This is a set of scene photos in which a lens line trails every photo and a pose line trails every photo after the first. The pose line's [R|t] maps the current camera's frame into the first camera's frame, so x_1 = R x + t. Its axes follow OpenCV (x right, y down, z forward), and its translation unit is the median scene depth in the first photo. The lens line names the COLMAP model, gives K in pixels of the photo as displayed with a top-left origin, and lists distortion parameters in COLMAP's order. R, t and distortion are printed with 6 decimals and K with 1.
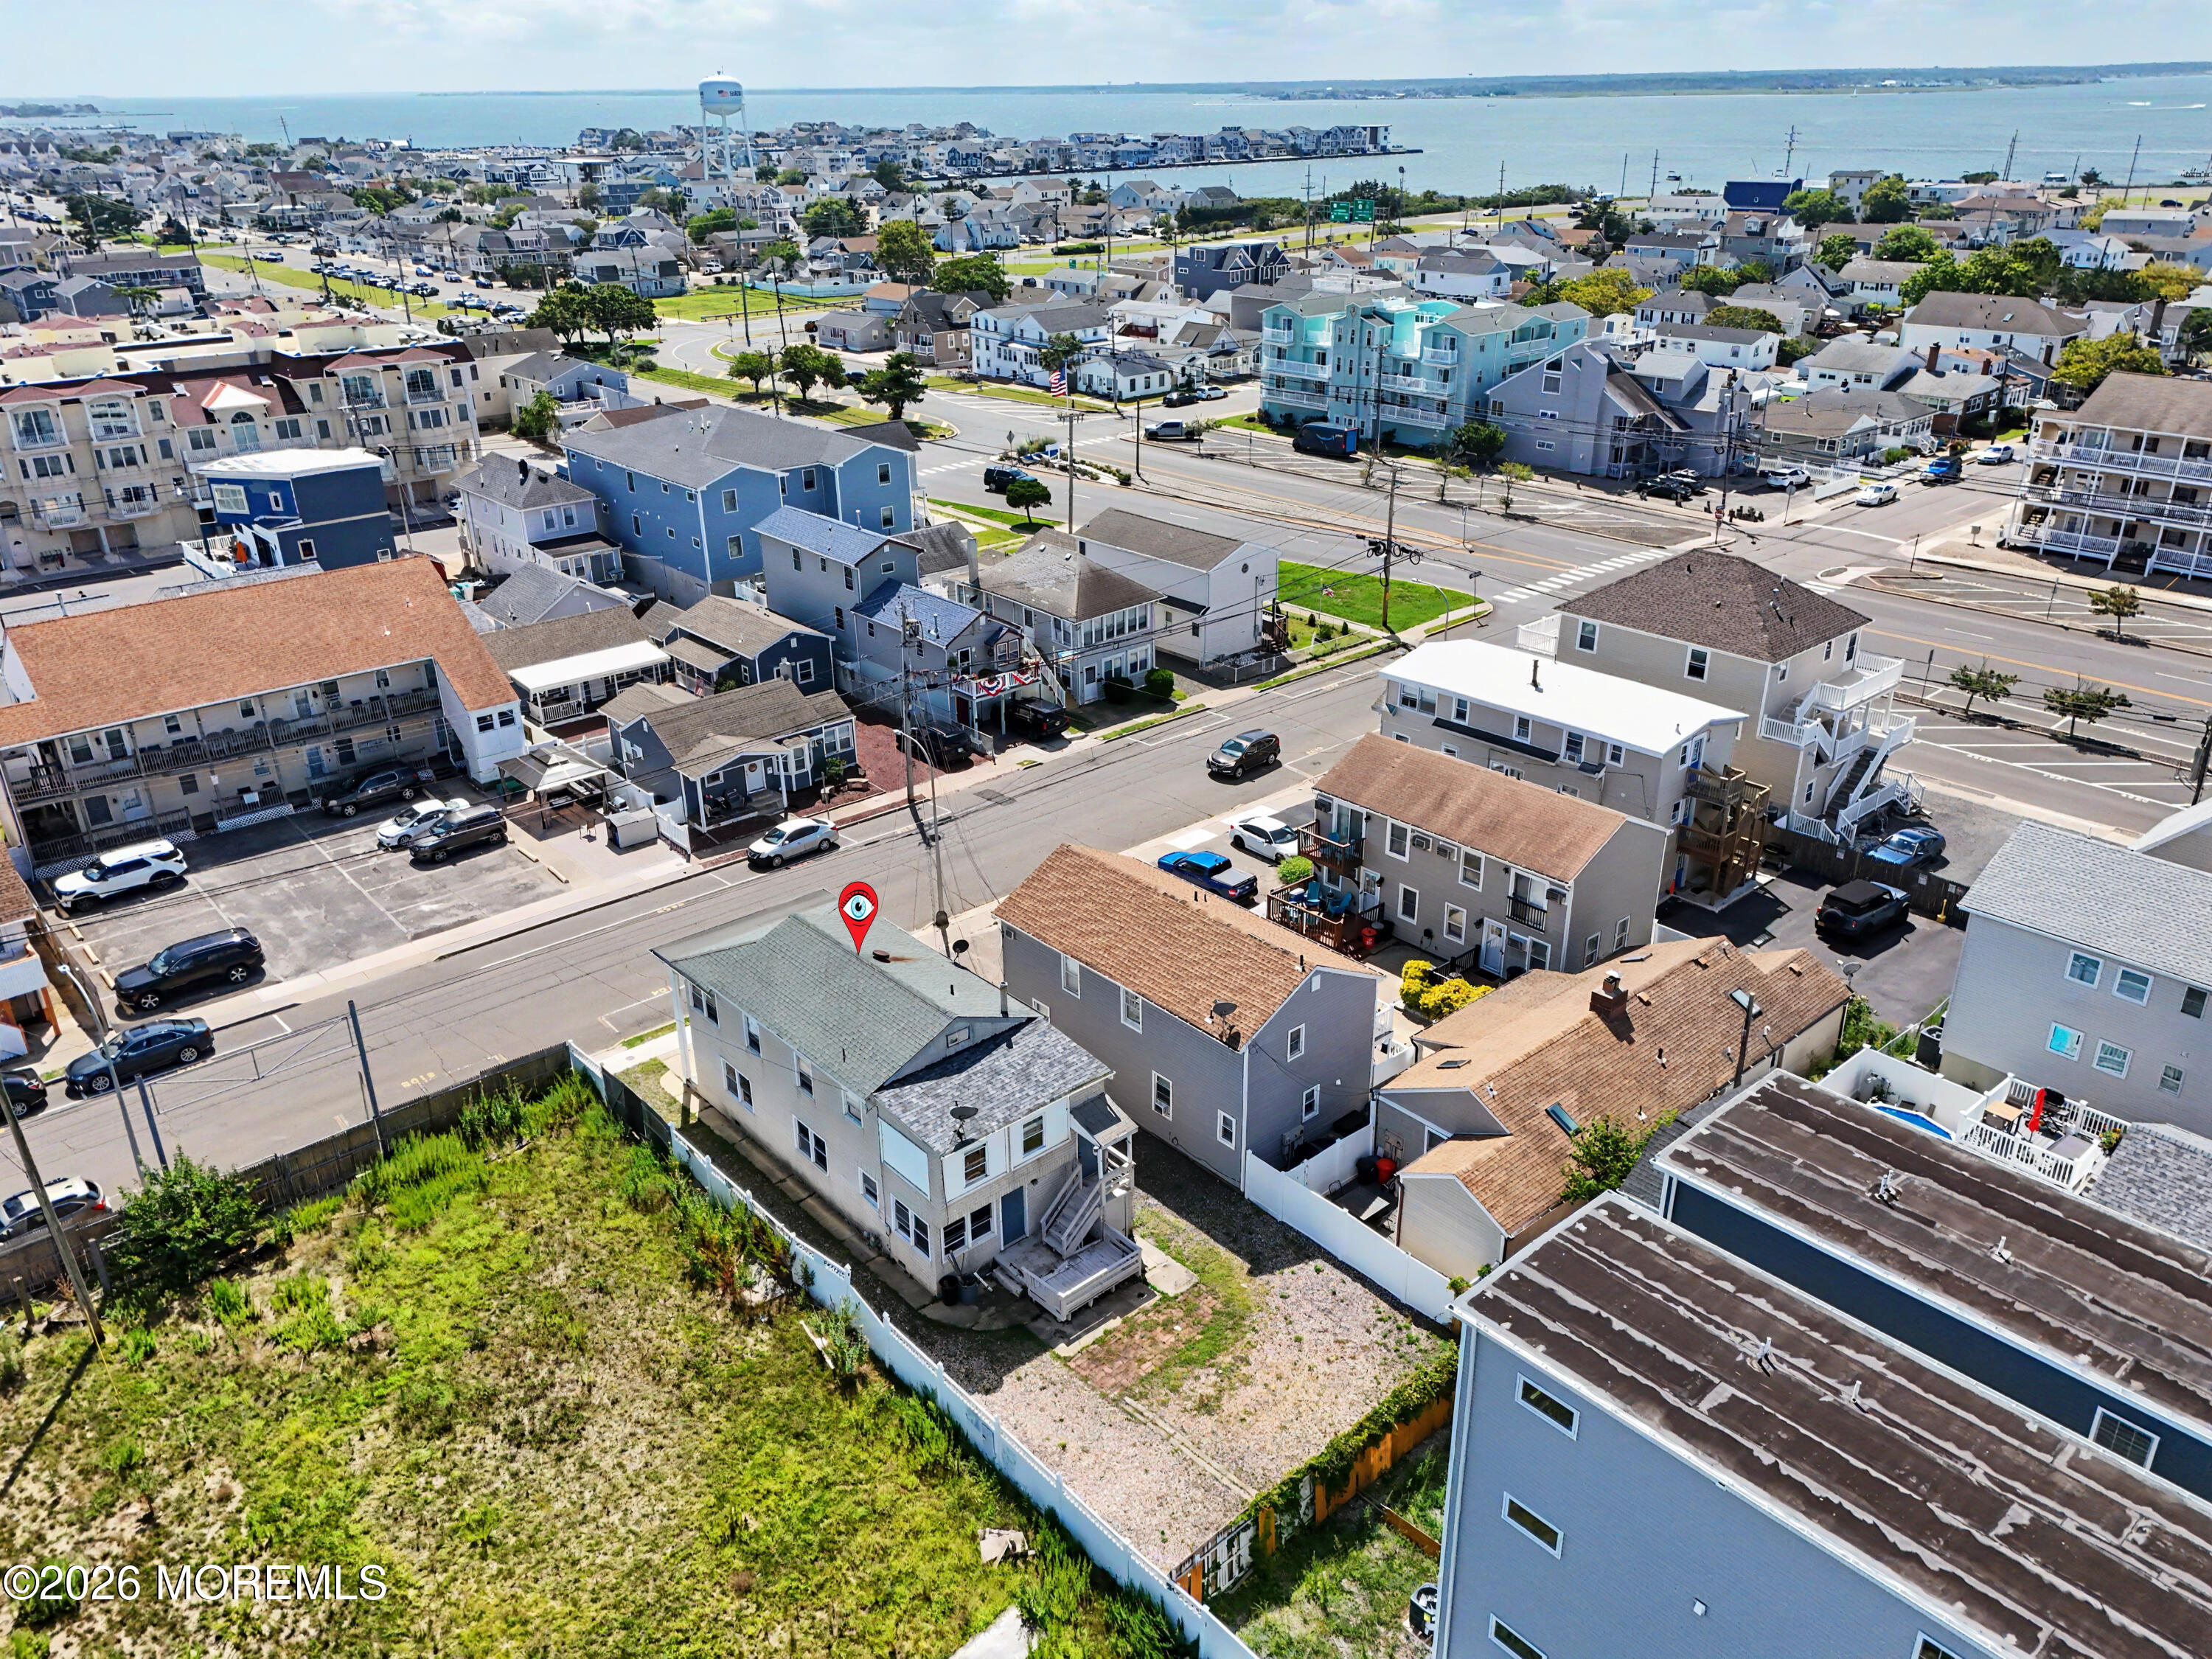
lens RADIAL K [[1624.9, 0, 1102.6], [0, 1624.9, 827.2], [0, 0, 1]] dist [0.070217, -0.069469]
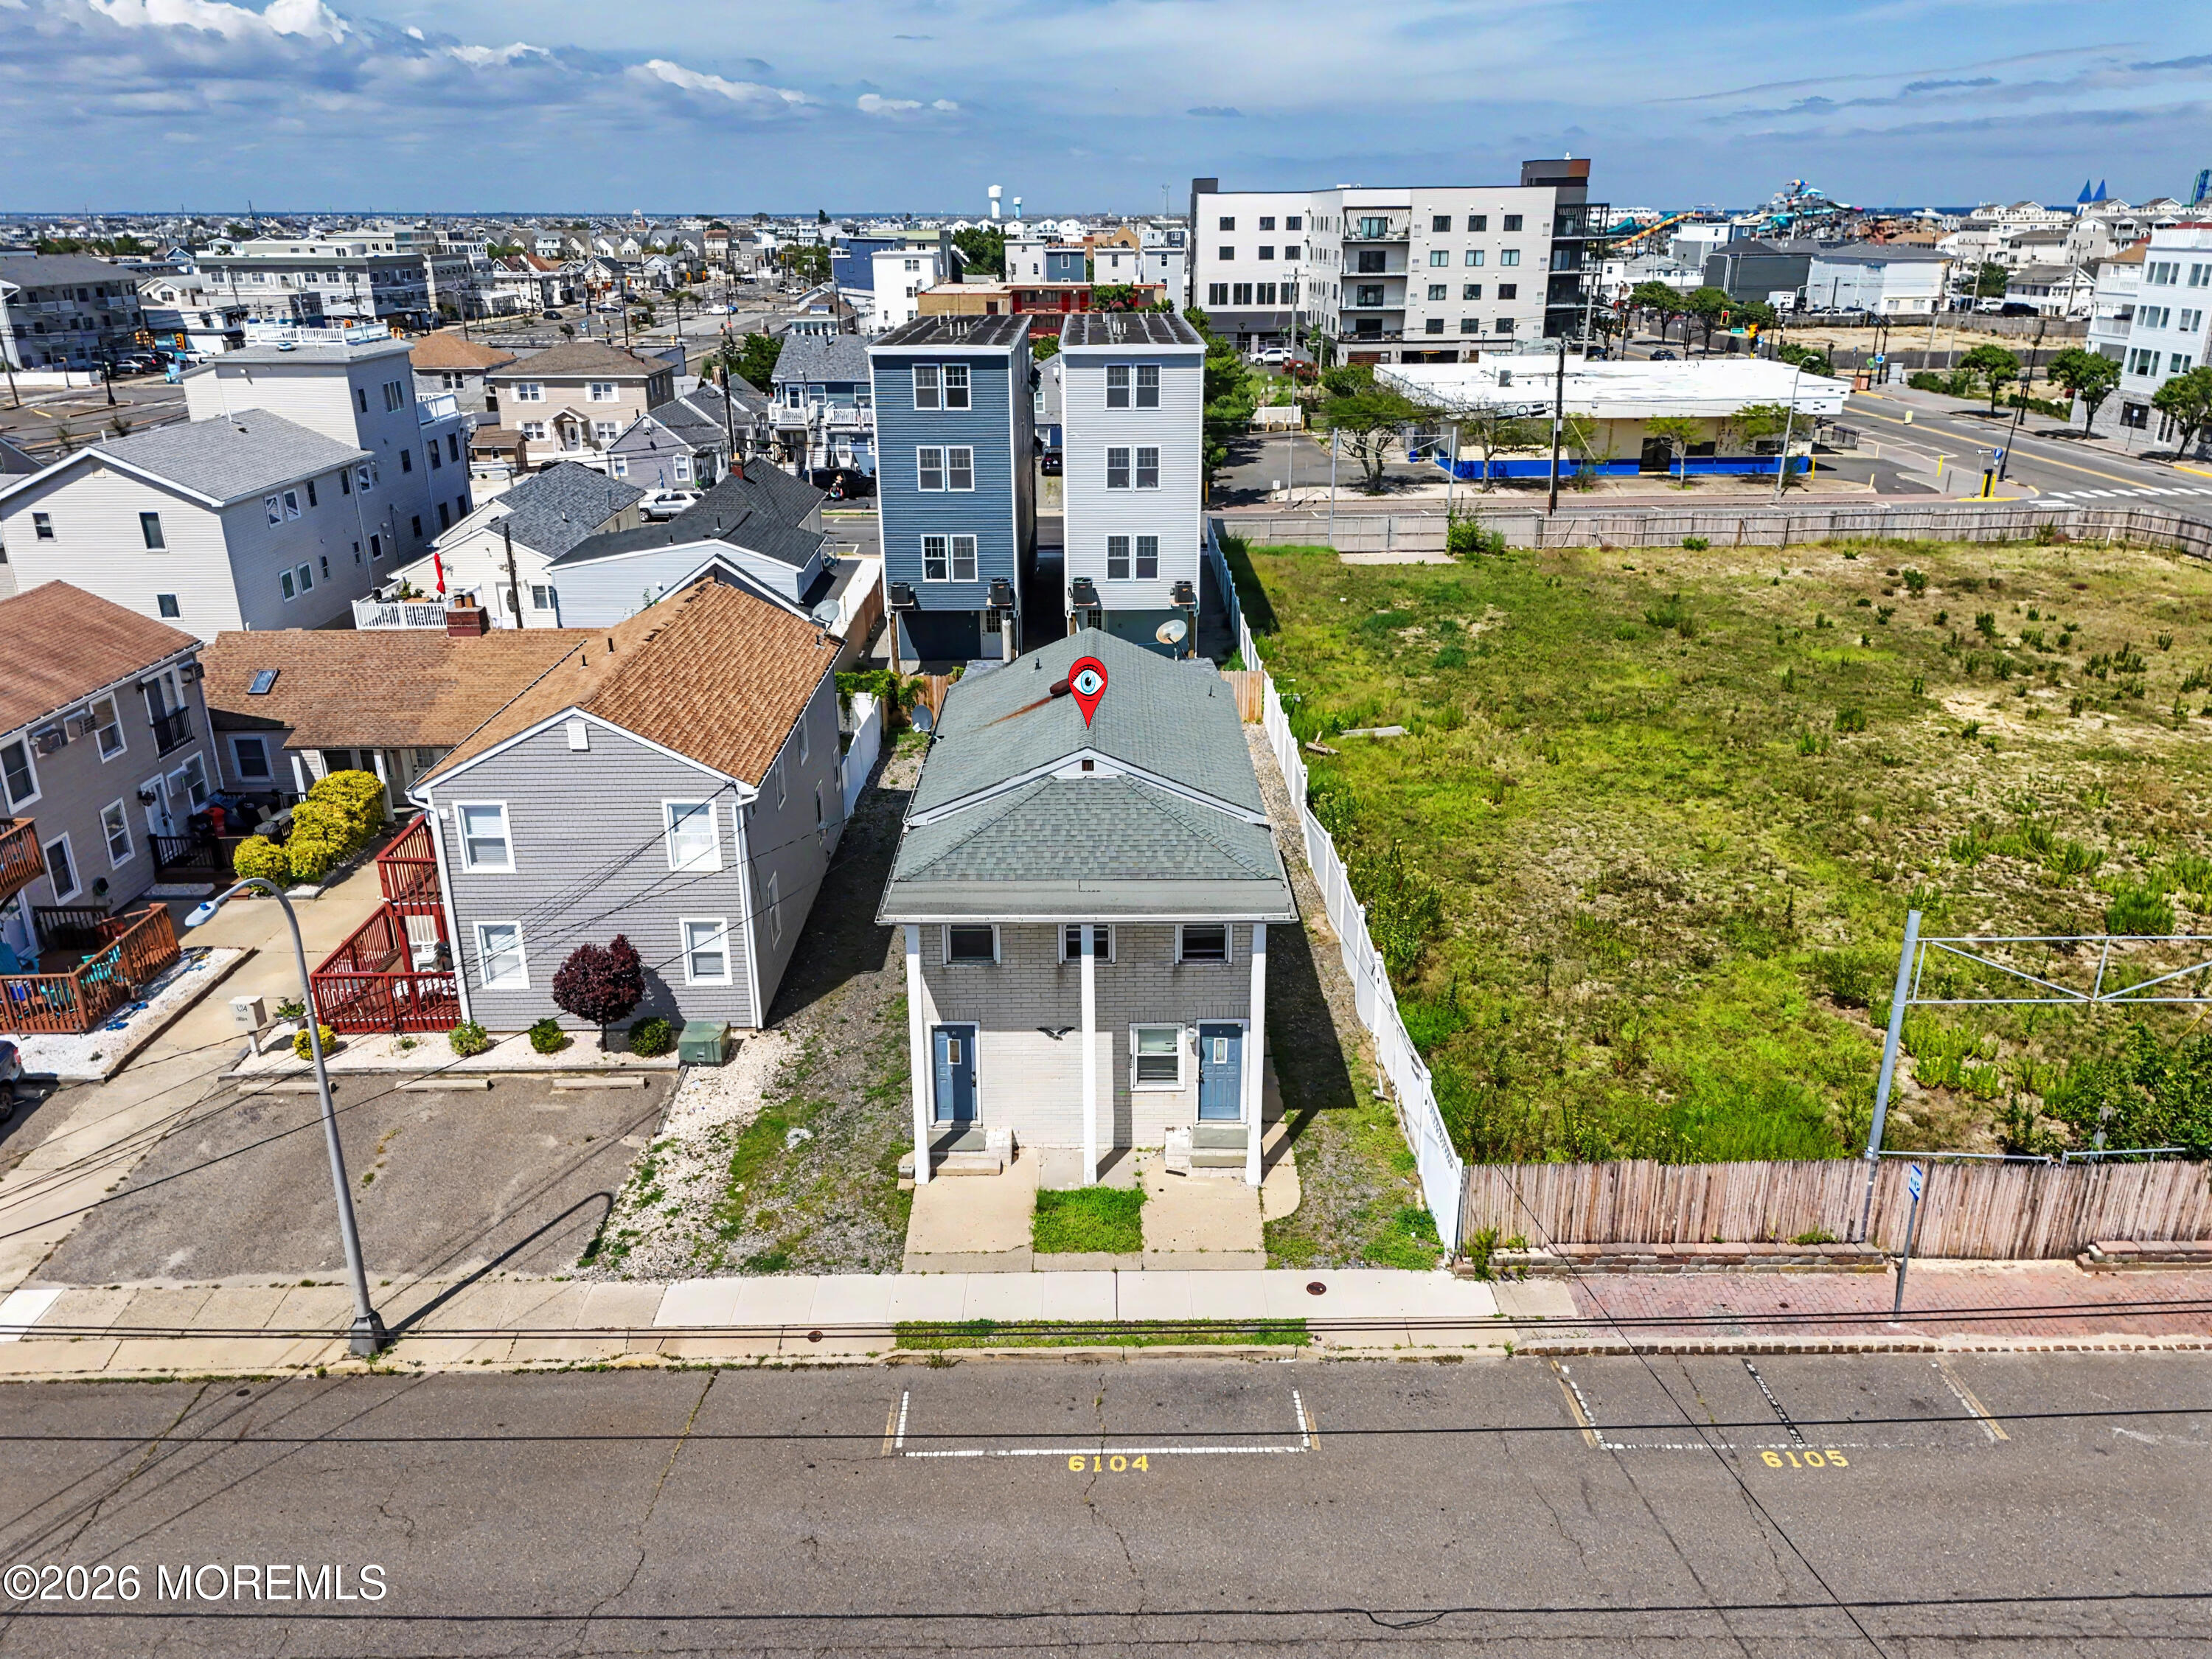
lens RADIAL K [[1624.9, 0, 1109.5], [0, 1624.9, 829.5], [0, 0, 1]] dist [0.070217, -0.069469]
pose [[-0.757390, -0.214217, 0.616823, -0.333020], [0.281646, 0.745082, 0.604590, -0.157218], [-0.589097, 0.631636, -0.503985, 0.797693]]
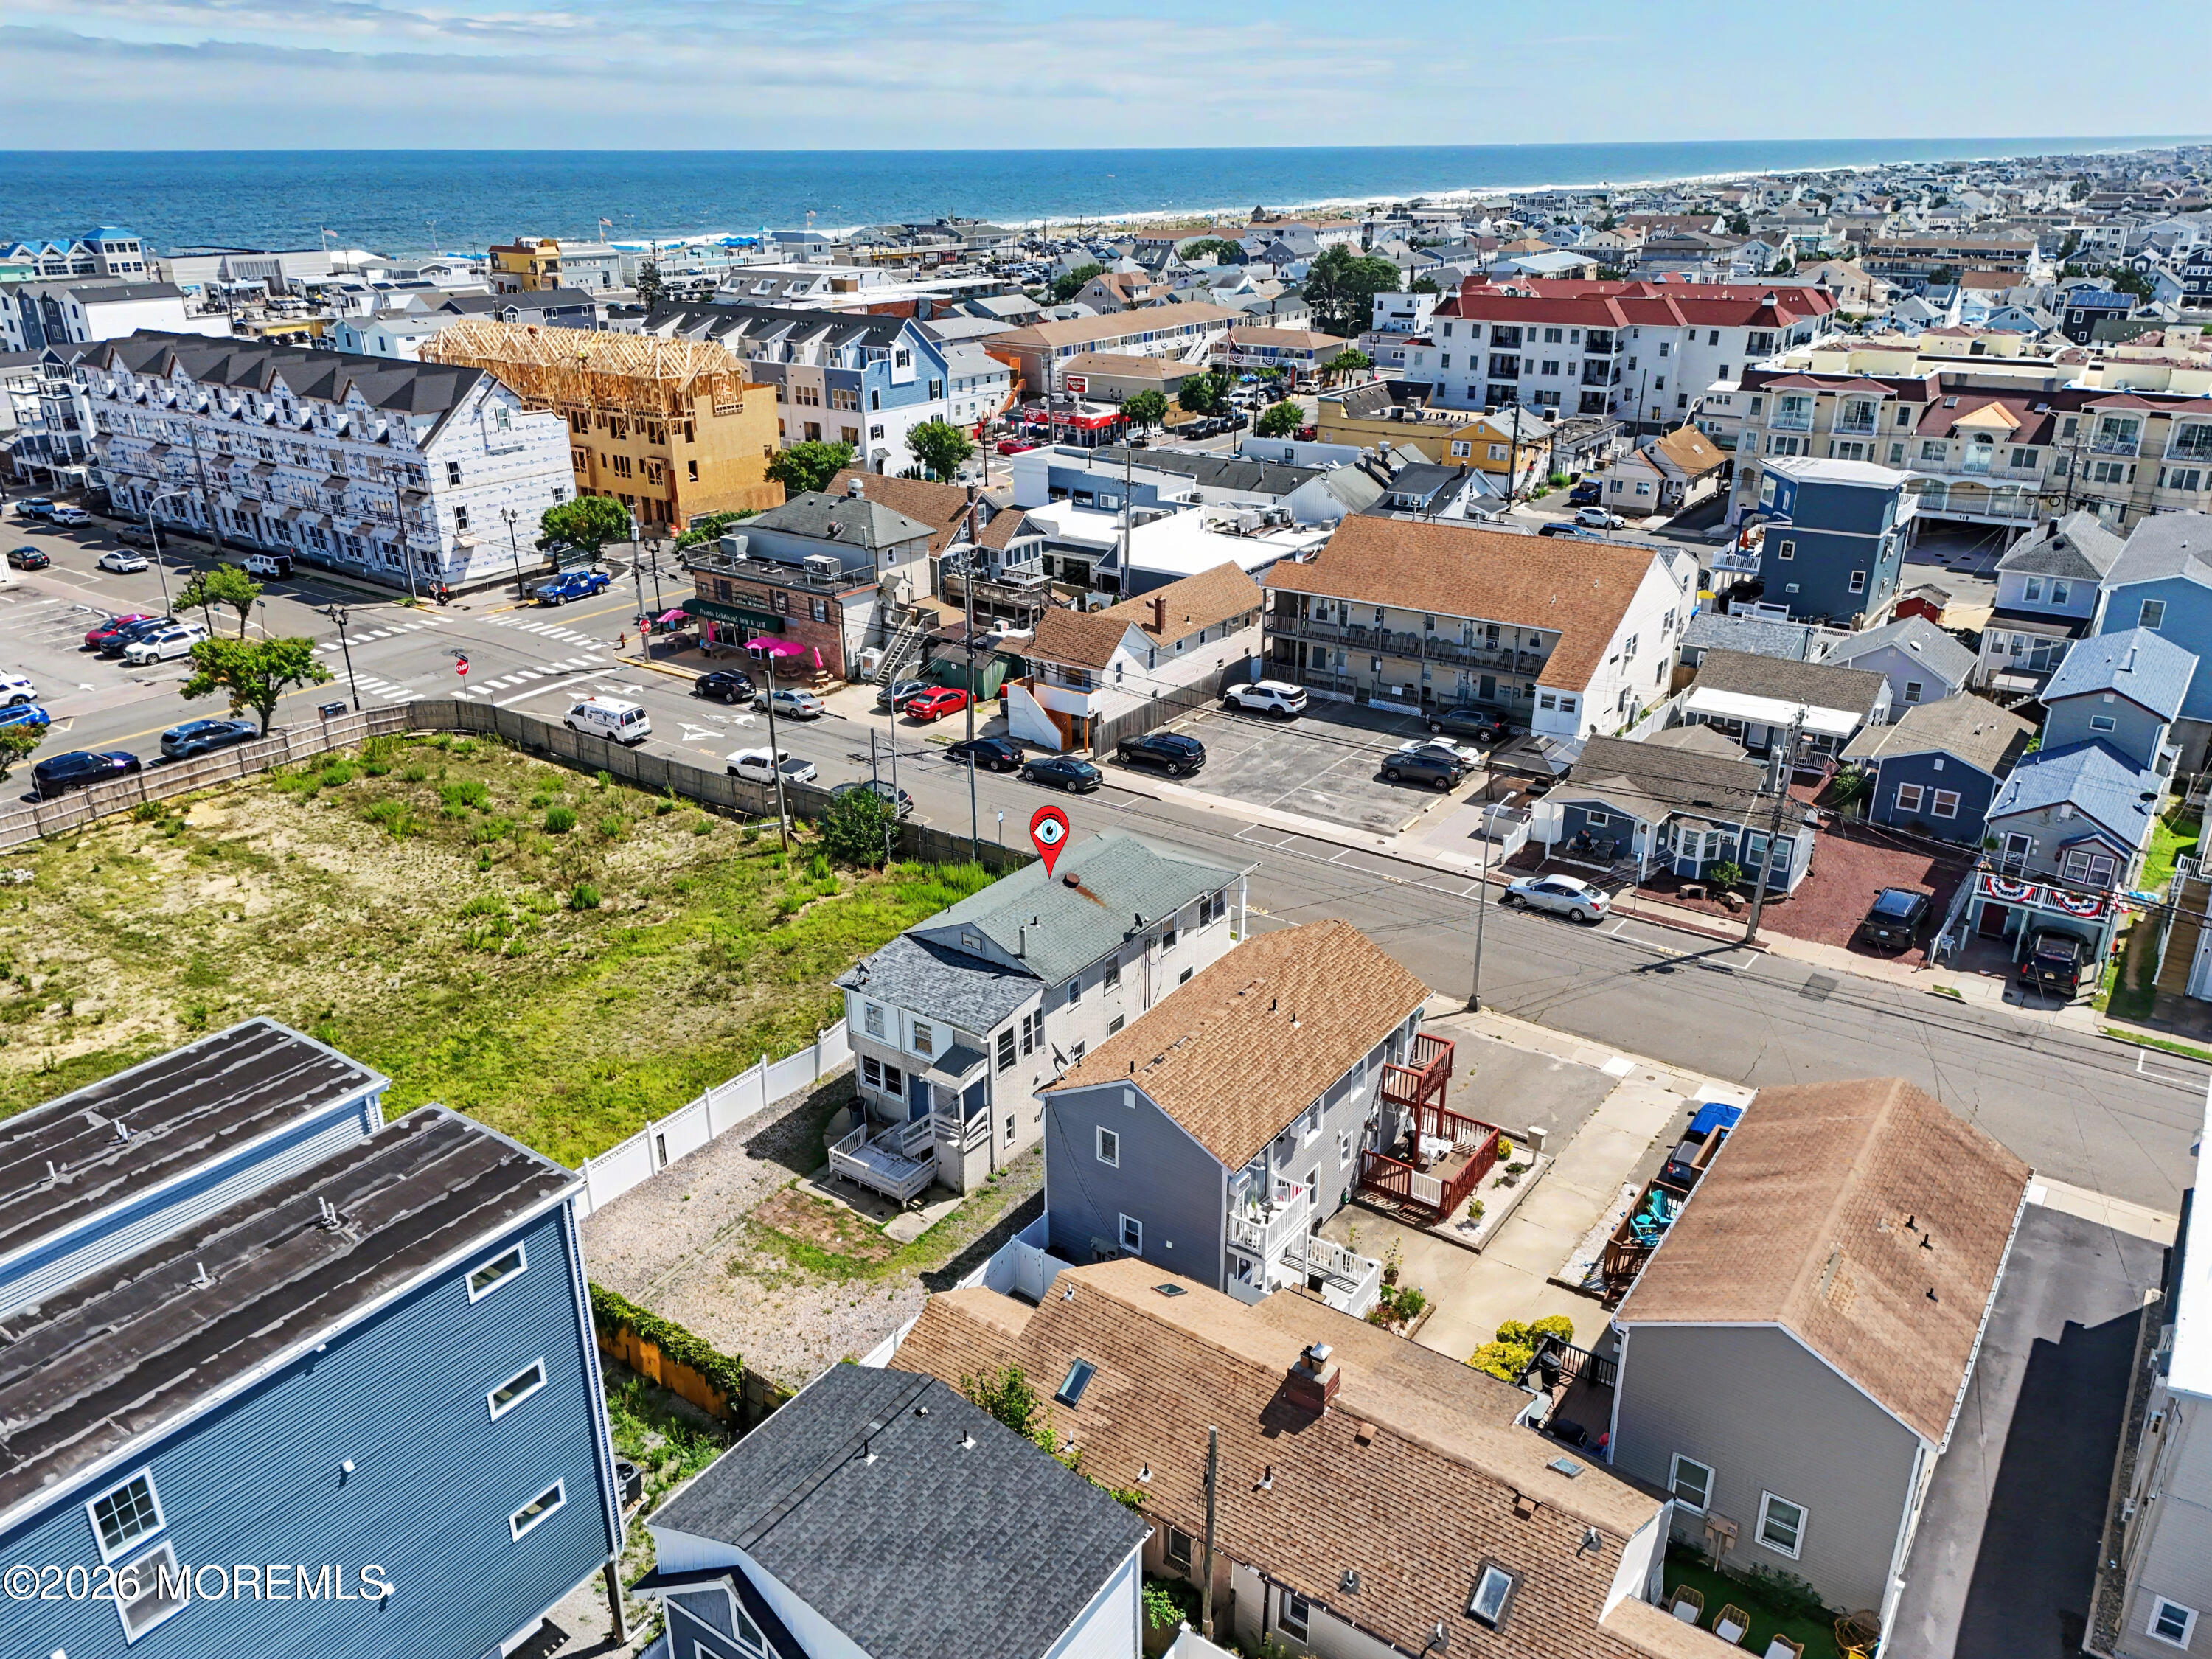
lens RADIAL K [[1624.9, 0, 1105.1], [0, 1624.9, 834.9], [0, 0, 1]] dist [0.070217, -0.069469]
pose [[0.231007, 0.386081, -0.893072, 0.494963], [-0.396527, 0.875568, 0.275946, -0.153627], [0.888483, 0.290382, 0.355354, 0.365635]]
